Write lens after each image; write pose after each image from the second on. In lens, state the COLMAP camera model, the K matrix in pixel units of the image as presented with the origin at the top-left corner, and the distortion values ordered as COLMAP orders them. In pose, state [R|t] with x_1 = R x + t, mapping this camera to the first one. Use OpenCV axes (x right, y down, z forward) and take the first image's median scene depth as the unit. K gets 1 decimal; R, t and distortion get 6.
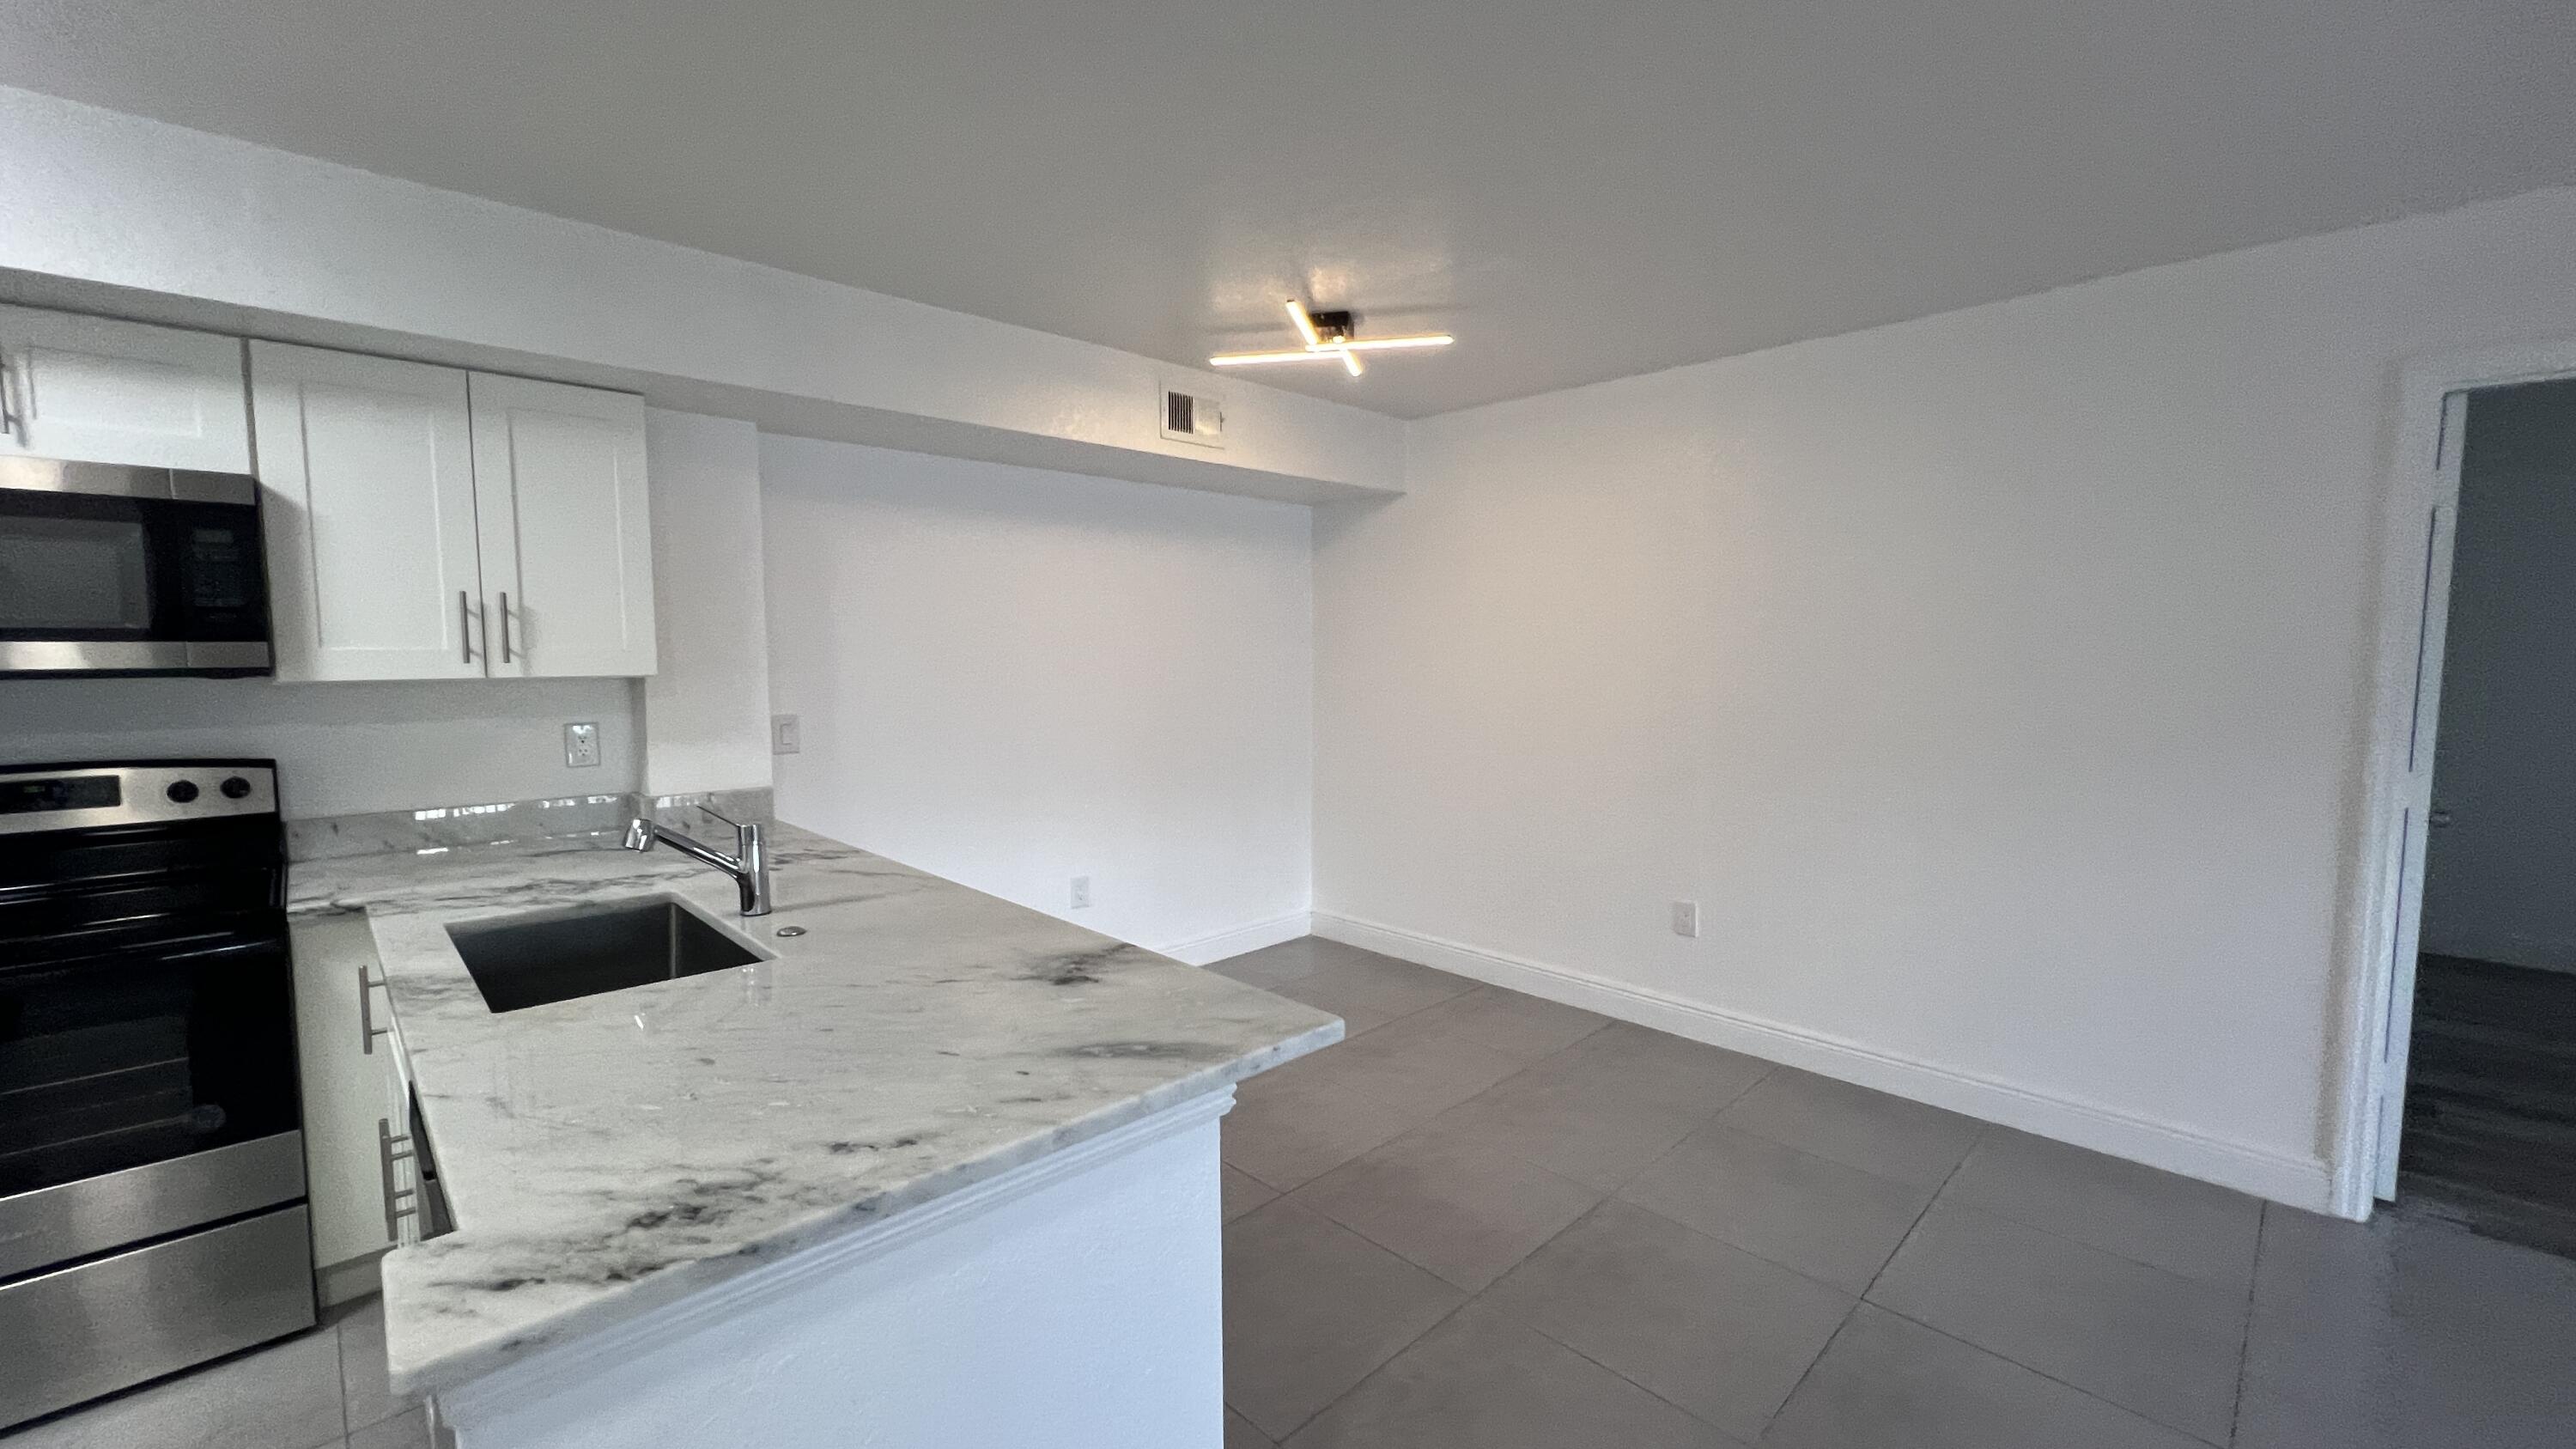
lens RADIAL K [[1029.2, 0, 1285.9], [0, 1029.2, 729.6], [0, 0, 1]] dist [0.000347, 0.000368]
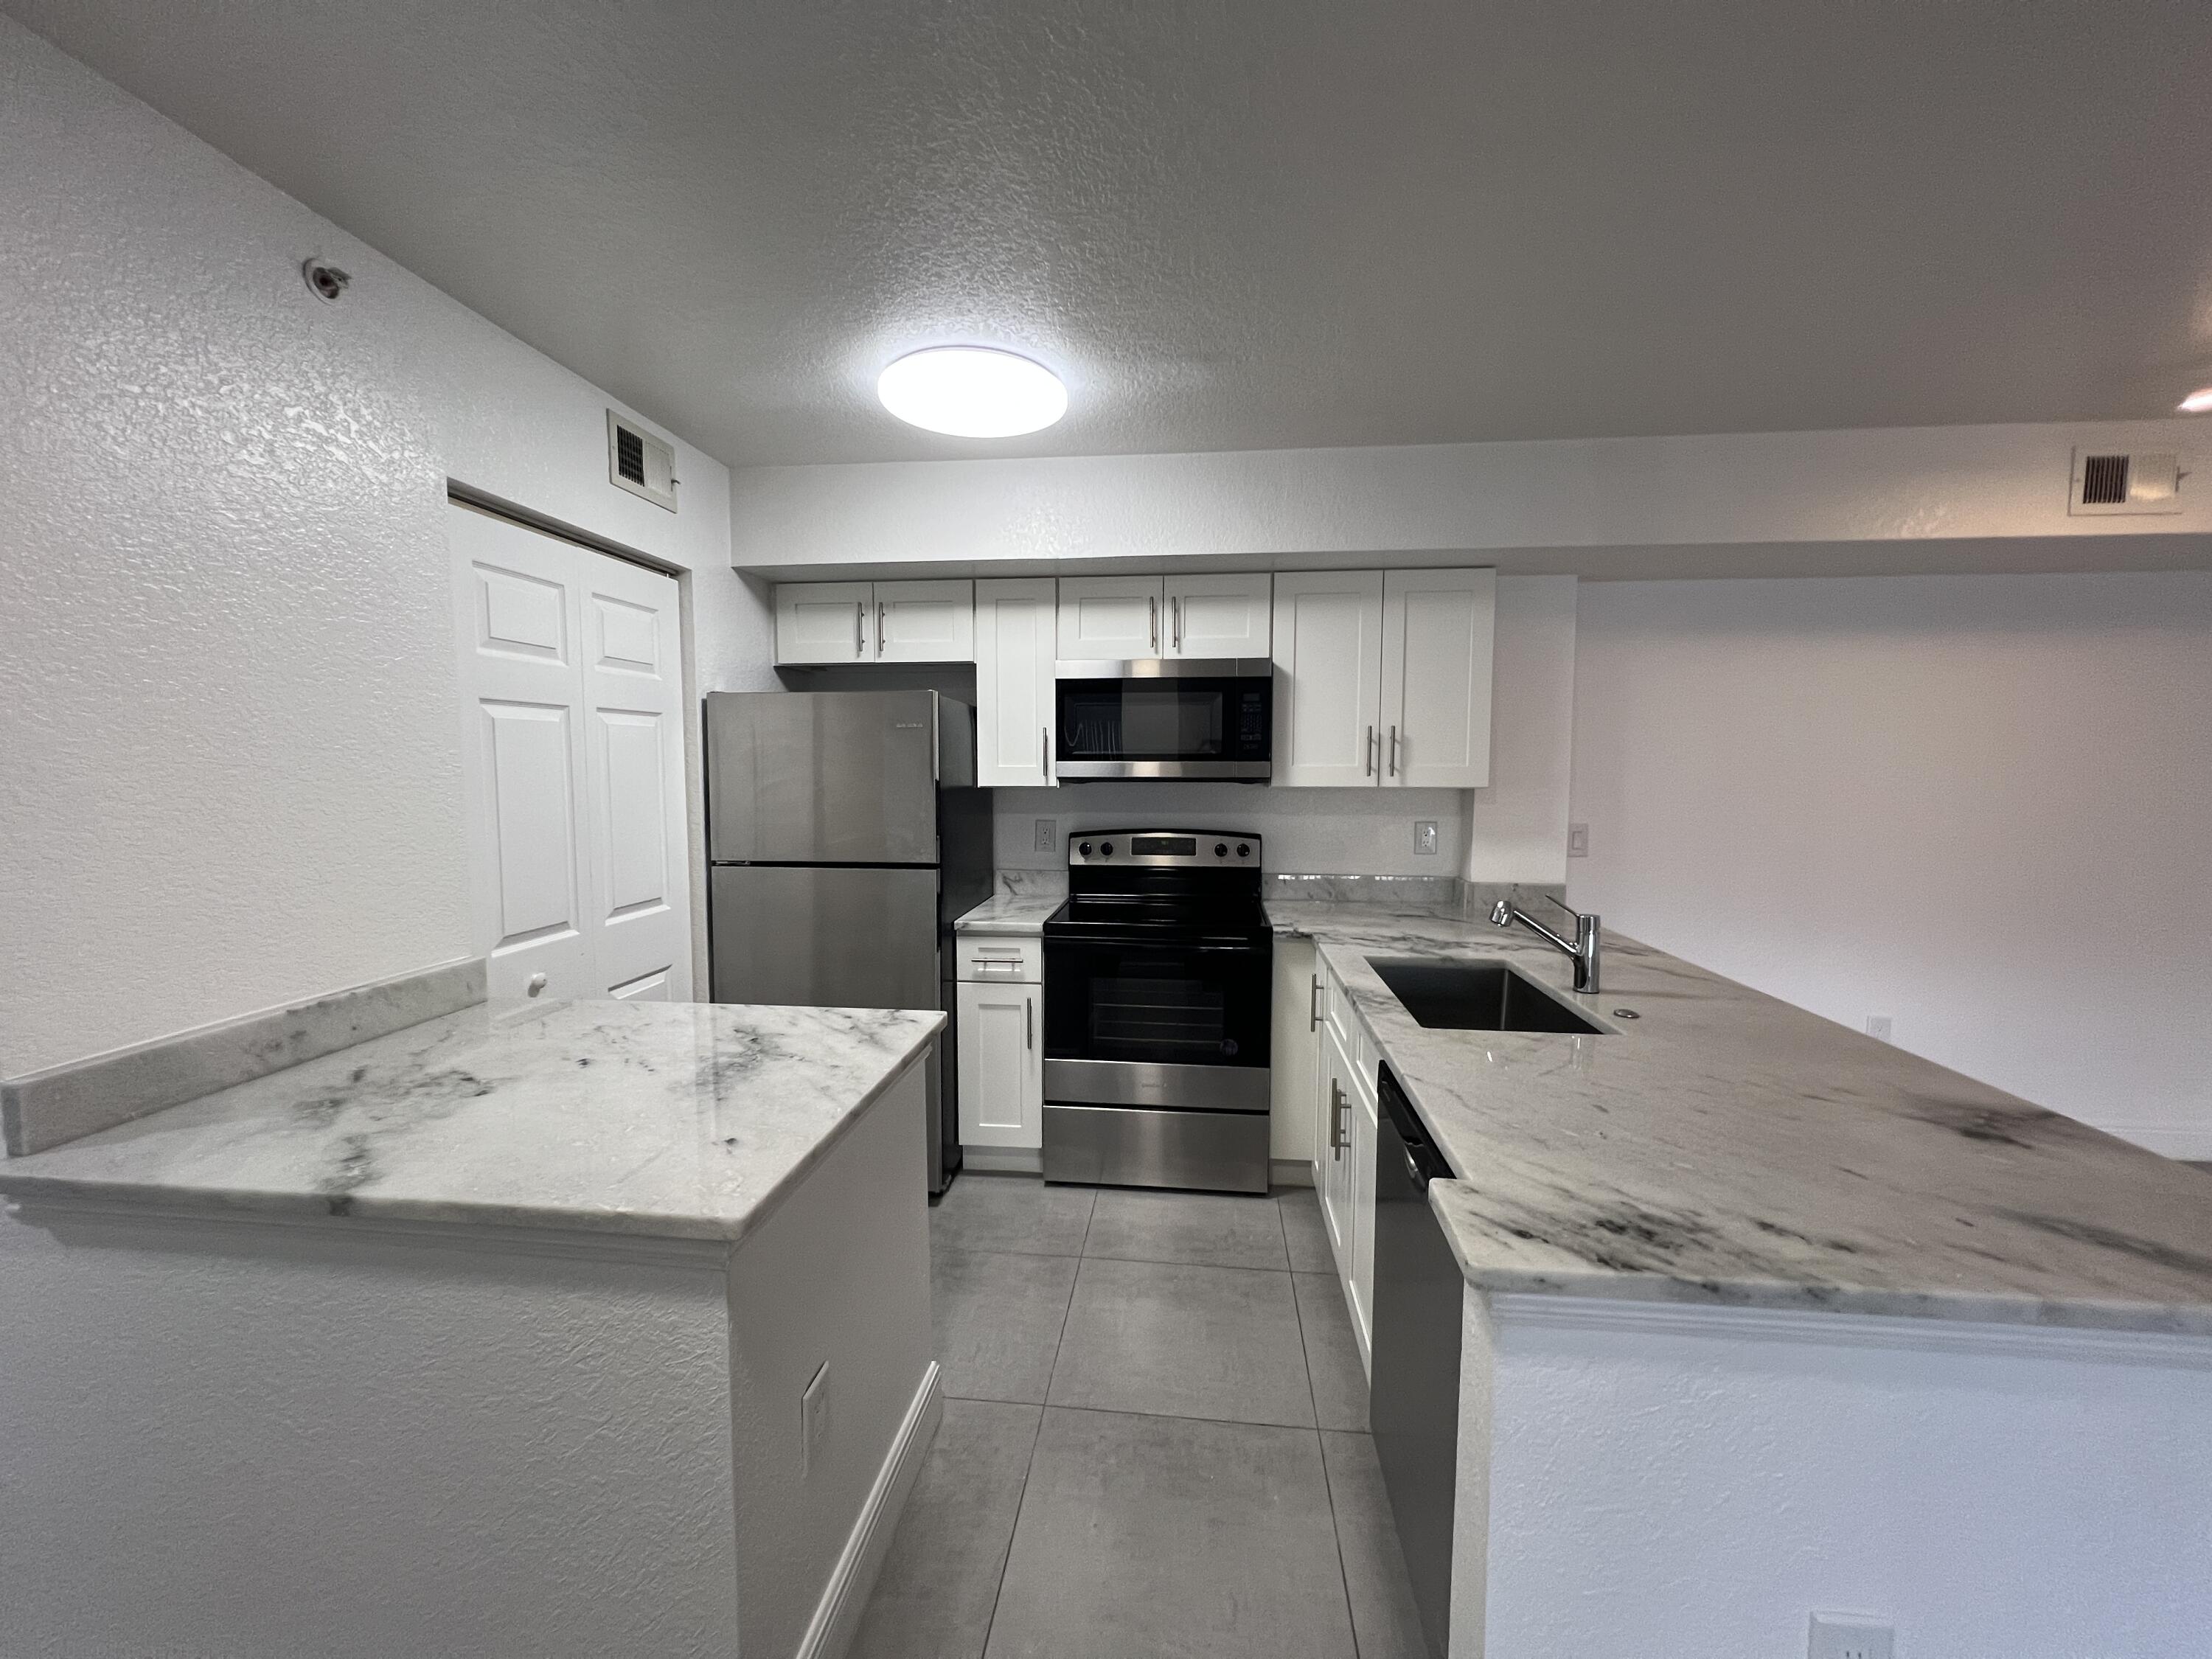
lens RADIAL K [[883.8, 0, 1101.3], [0, 883.8, 831.4], [0, 0, 1]] dist [-0.004449, 0.000315]
pose [[0.636841, 0.061614, -0.768529, -0.094233], [-0.063778, 0.997595, 0.027129, 0.002831], [0.768353, 0.031739, 0.639239, -0.078129]]
